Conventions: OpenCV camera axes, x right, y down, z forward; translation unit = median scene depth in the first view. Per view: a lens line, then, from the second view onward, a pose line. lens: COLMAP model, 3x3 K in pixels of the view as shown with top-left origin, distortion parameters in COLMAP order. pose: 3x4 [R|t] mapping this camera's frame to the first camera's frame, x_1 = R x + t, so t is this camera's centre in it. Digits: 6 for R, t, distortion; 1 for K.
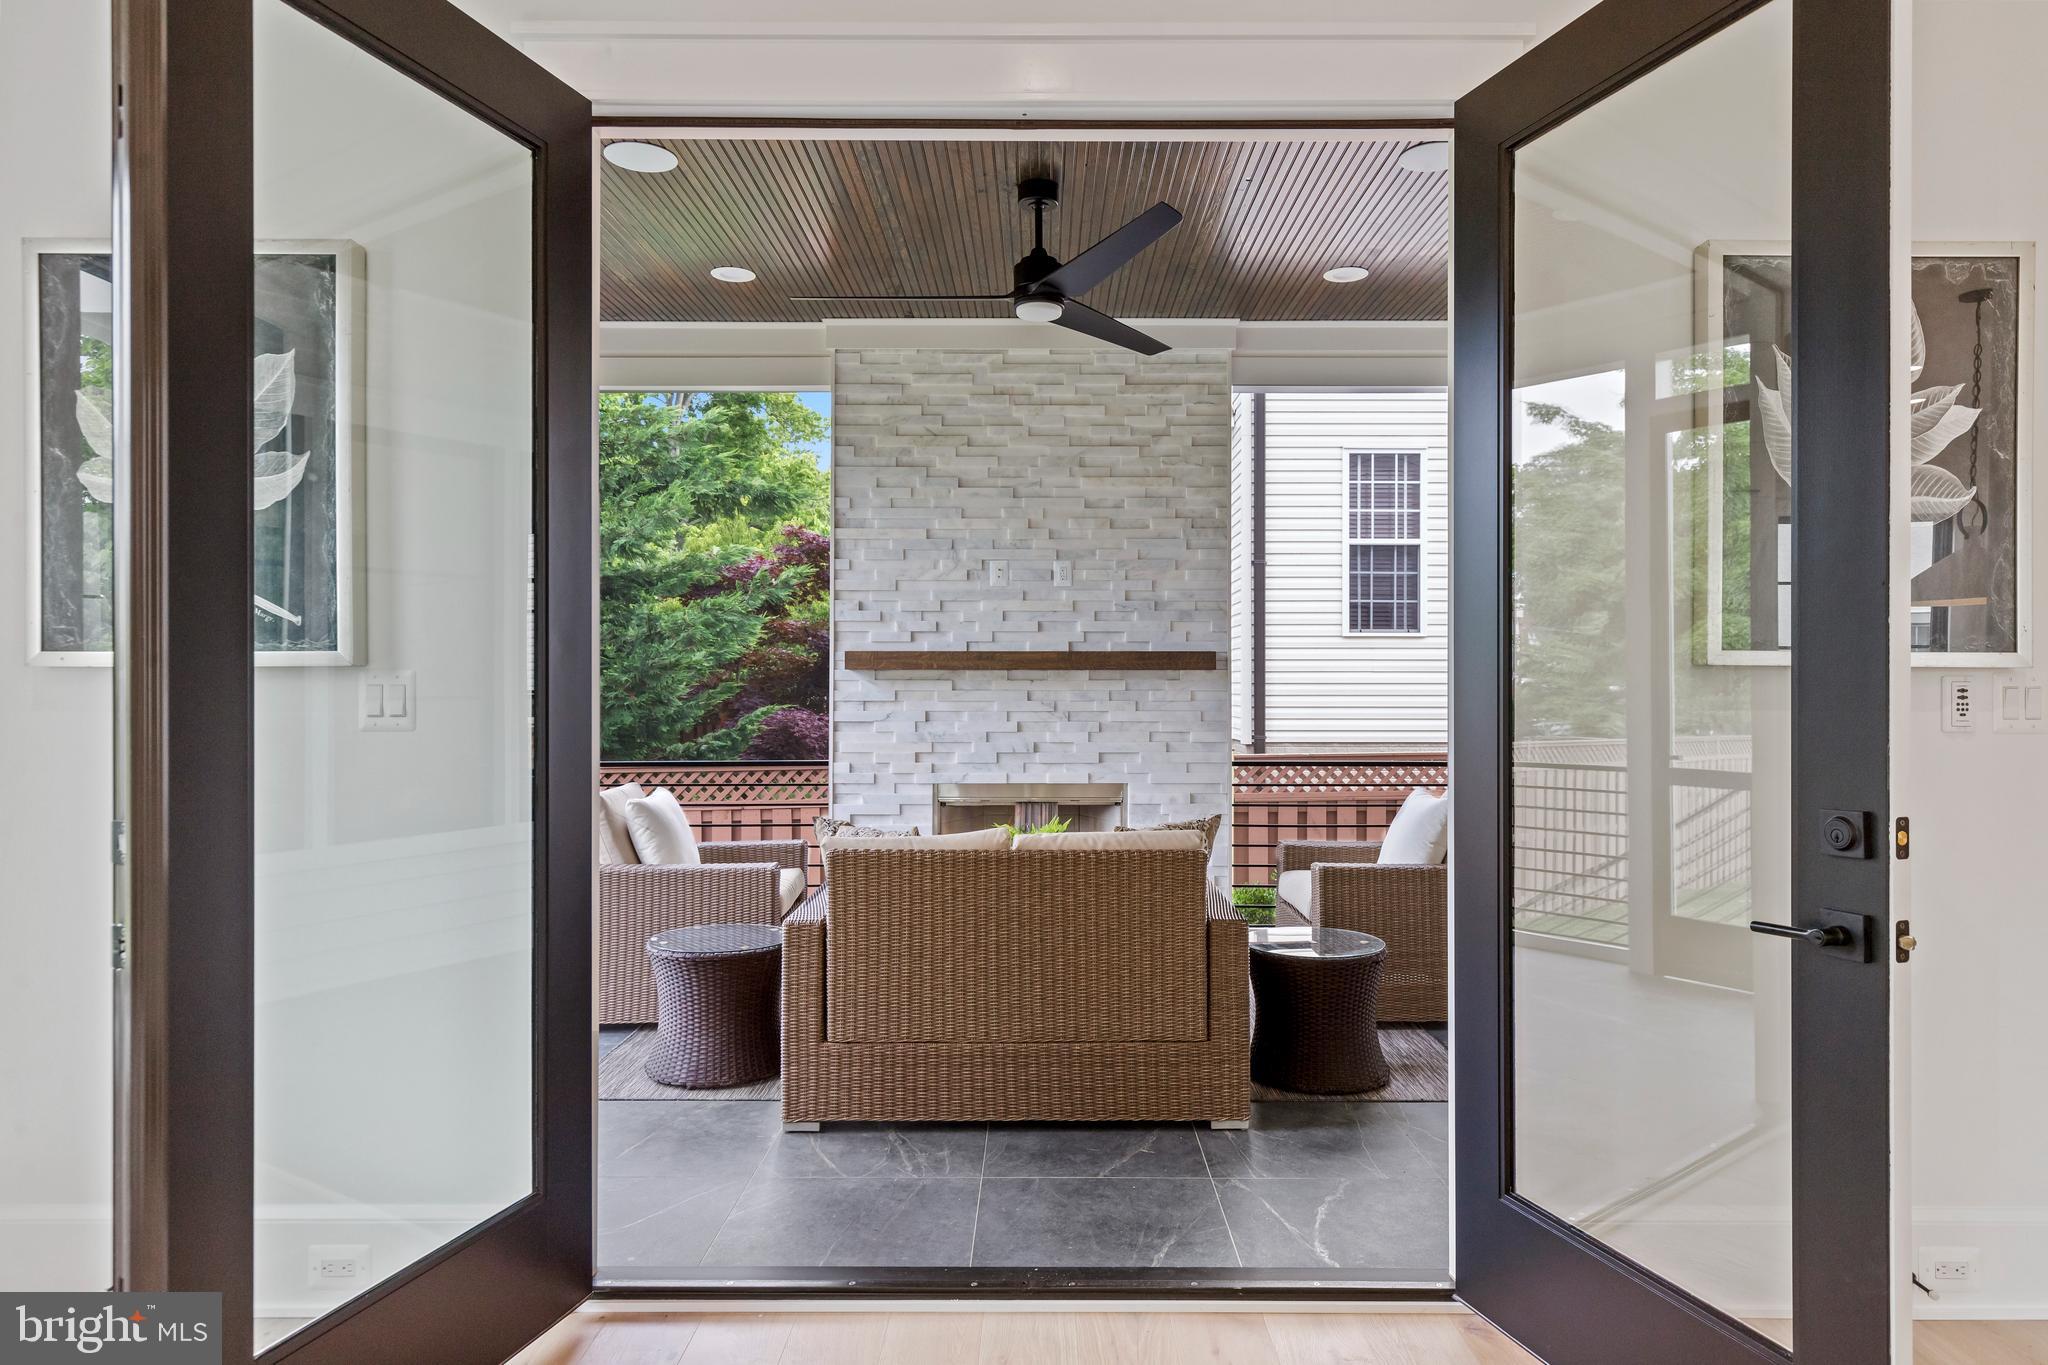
lens RADIAL K [[1261.0, 0, 1024.0], [0, 1261.0, 676.7], [0, 0, 1]] dist [0.001326, 0.003411]
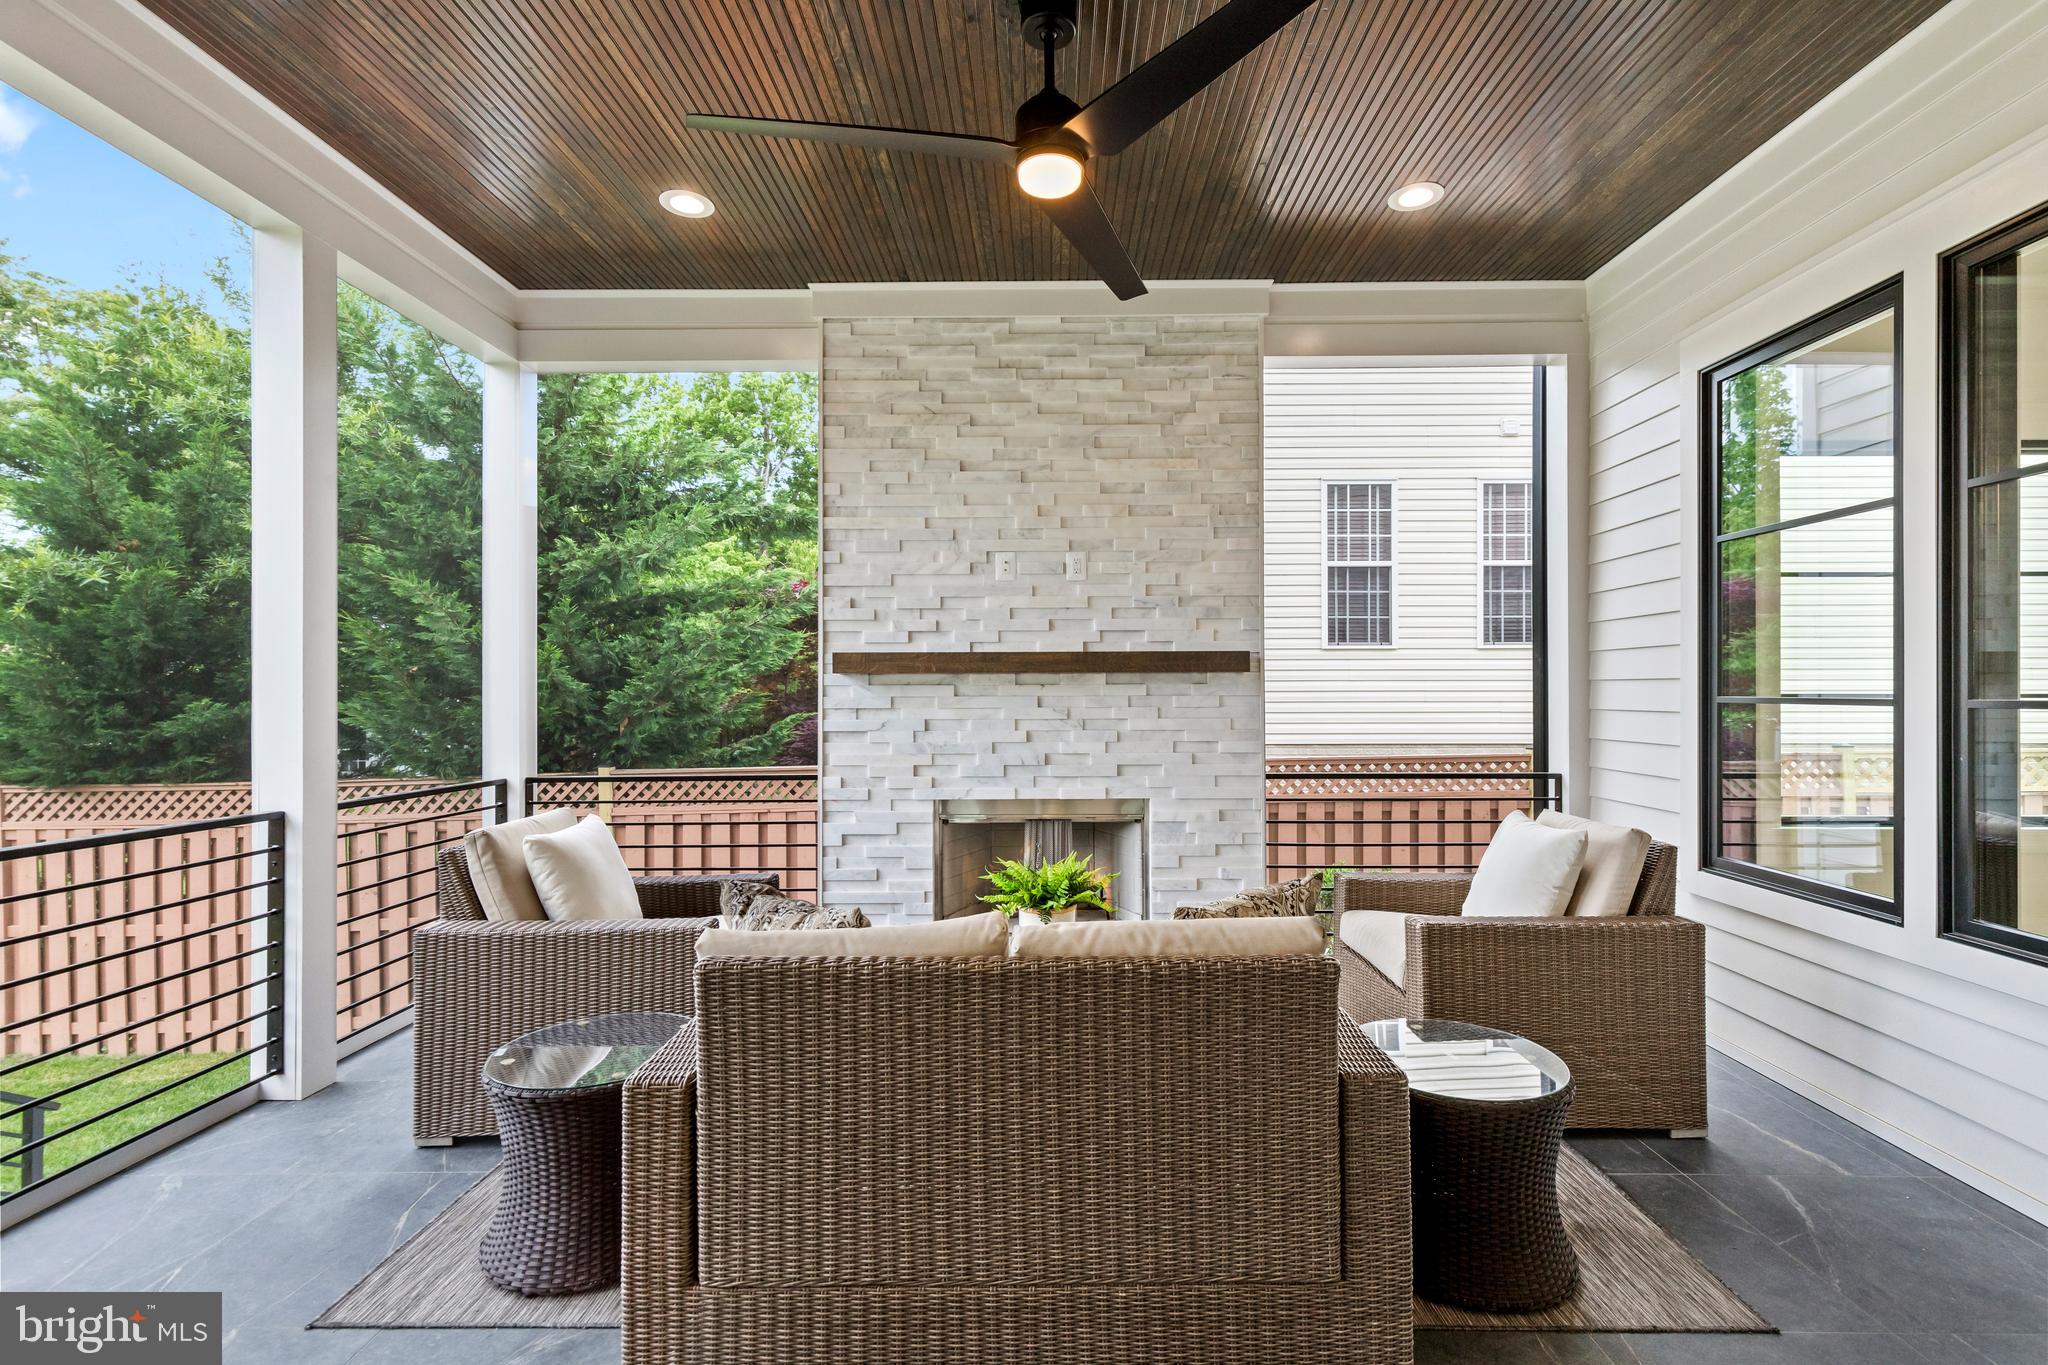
lens RADIAL K [[928.1, 0, 1030.6], [0, 928.1, 685.7], [0, 0, 1]] dist [0.005644, 0.000220]
pose [[0.999963, -0.004403, -0.007354, 0.002493], [0.004364, 0.999977, -0.005270, 0.007098], [0.007377, 0.005237, 0.999959, 0.338193]]
